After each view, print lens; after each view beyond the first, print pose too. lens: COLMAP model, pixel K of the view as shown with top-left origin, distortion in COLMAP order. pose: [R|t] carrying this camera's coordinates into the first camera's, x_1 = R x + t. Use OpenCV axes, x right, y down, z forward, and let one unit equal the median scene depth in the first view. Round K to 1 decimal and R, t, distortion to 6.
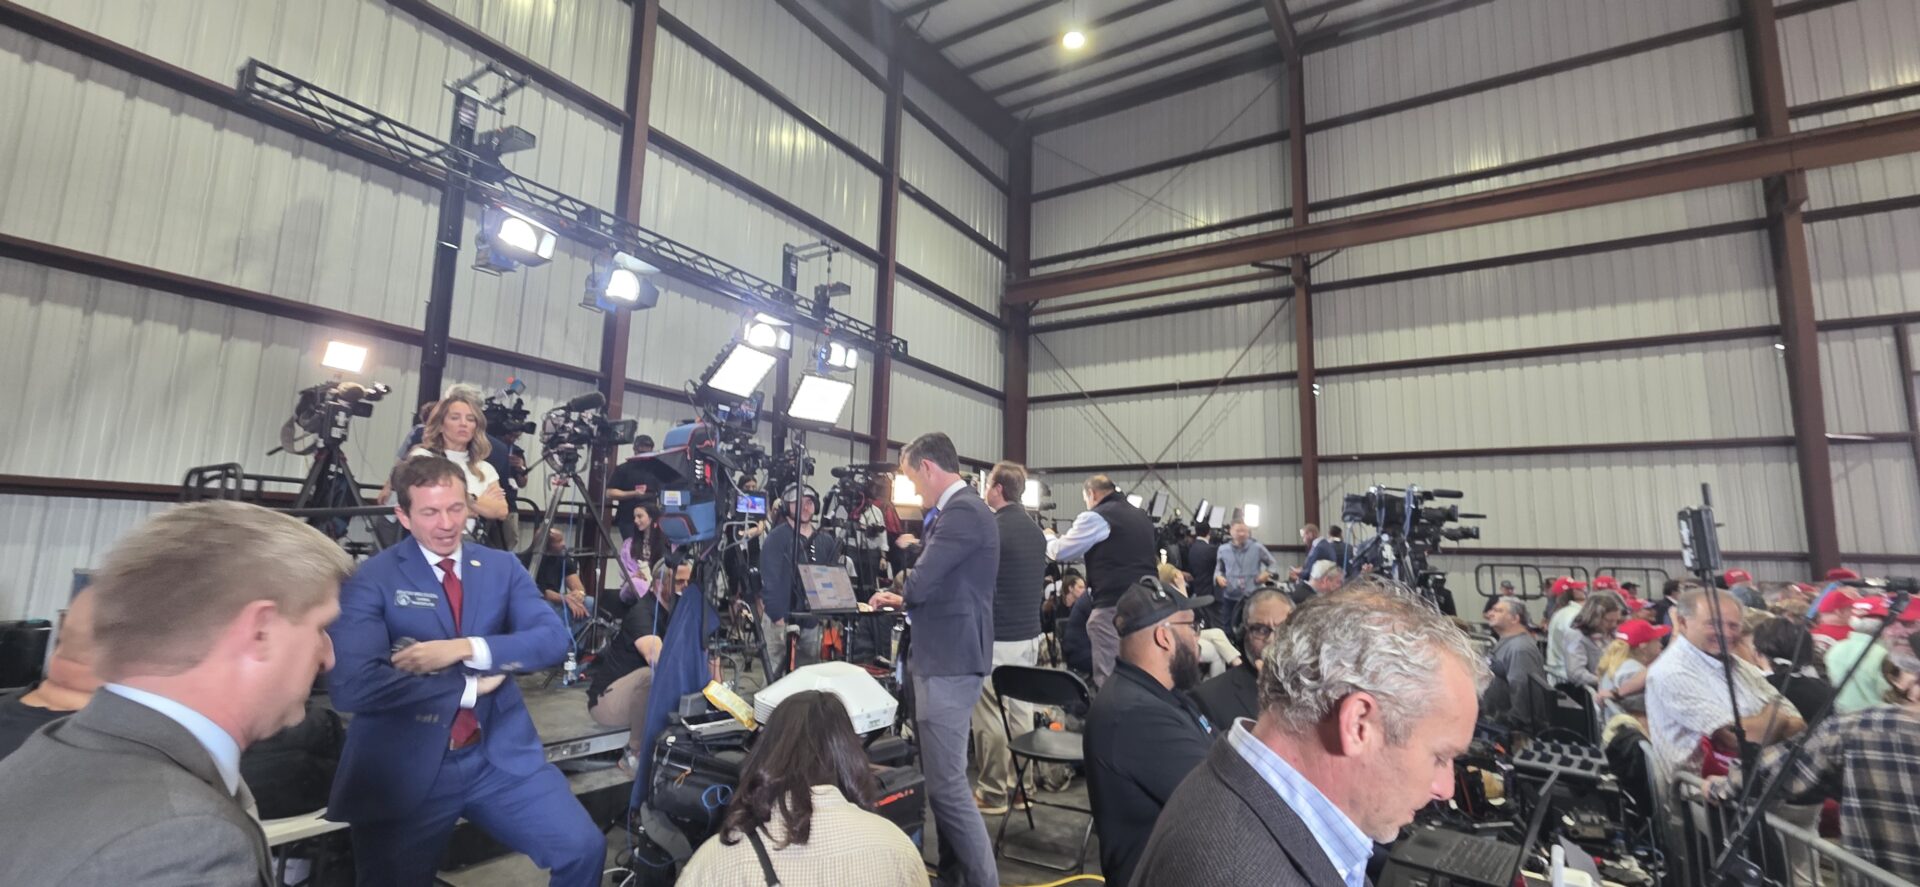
lens RADIAL K [[776.6, 0, 960.0], [0, 776.6, 443.5], [0, 0, 1]] dist [-0.002635, -0.000429]
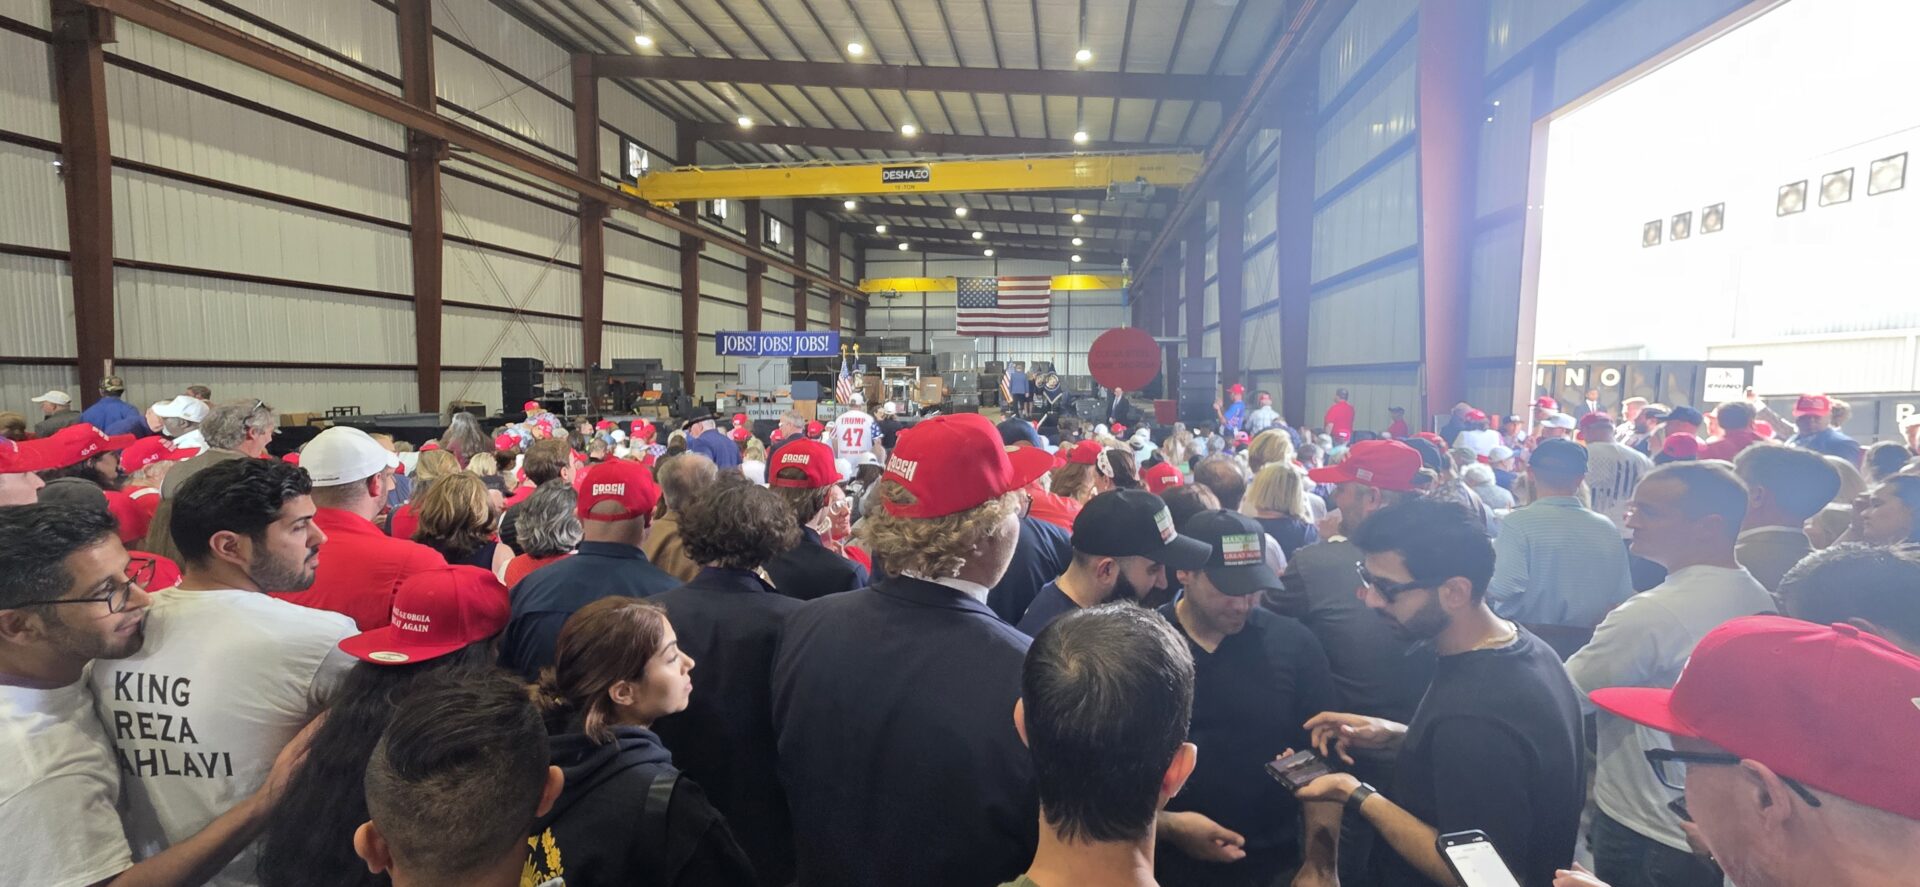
lens RADIAL K [[776.6, 0, 960.0], [0, 776.6, 443.5], [0, 0, 1]] dist [-0.002635, -0.000429]
pose [[-0.410093, -0.101532, 0.906374, -1.349797], [-0.143121, 0.988636, 0.045991, 0.086195], [-0.900744, -0.110861, -0.419964, 0.856892]]
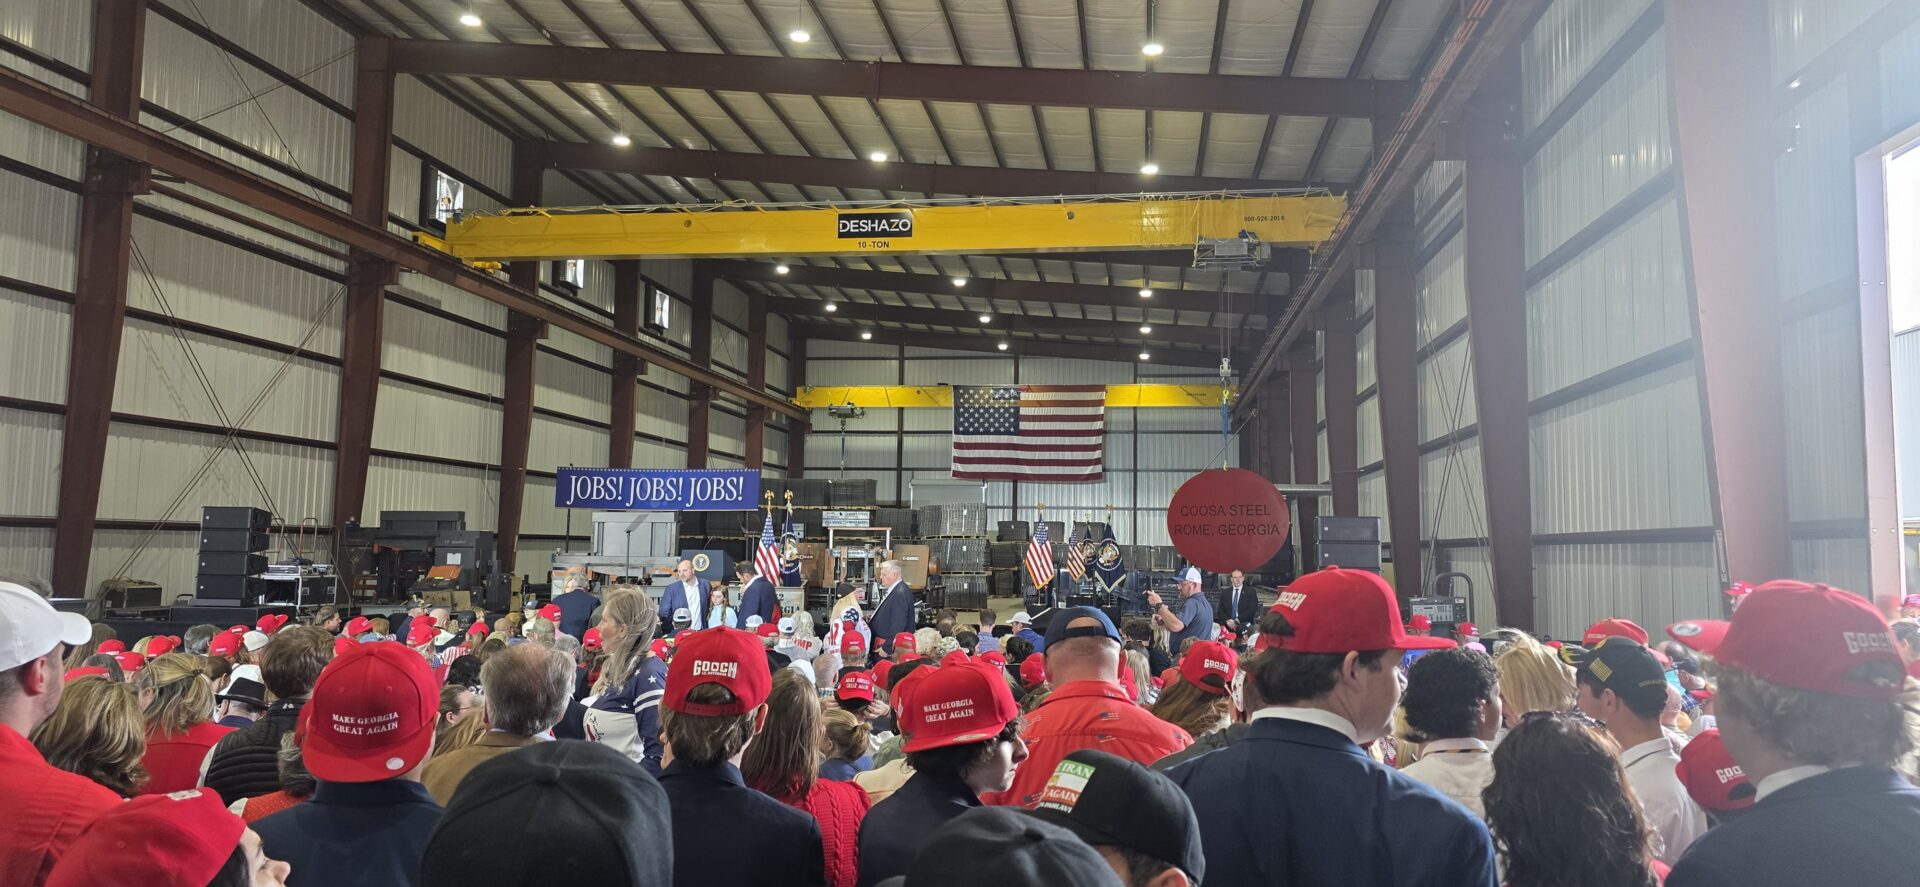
lens RADIAL K [[1285.9, 0, 960.0], [0, 1285.9, 443.5], [0, 0, 1]] dist [0.154192, -0.237589]
pose [[-0.412258, 0.045600, 0.909925, -1.374995], [-0.151845, 0.981338, -0.117975, 0.090755], [-0.898324, -0.186804, -0.397641, 0.869350]]
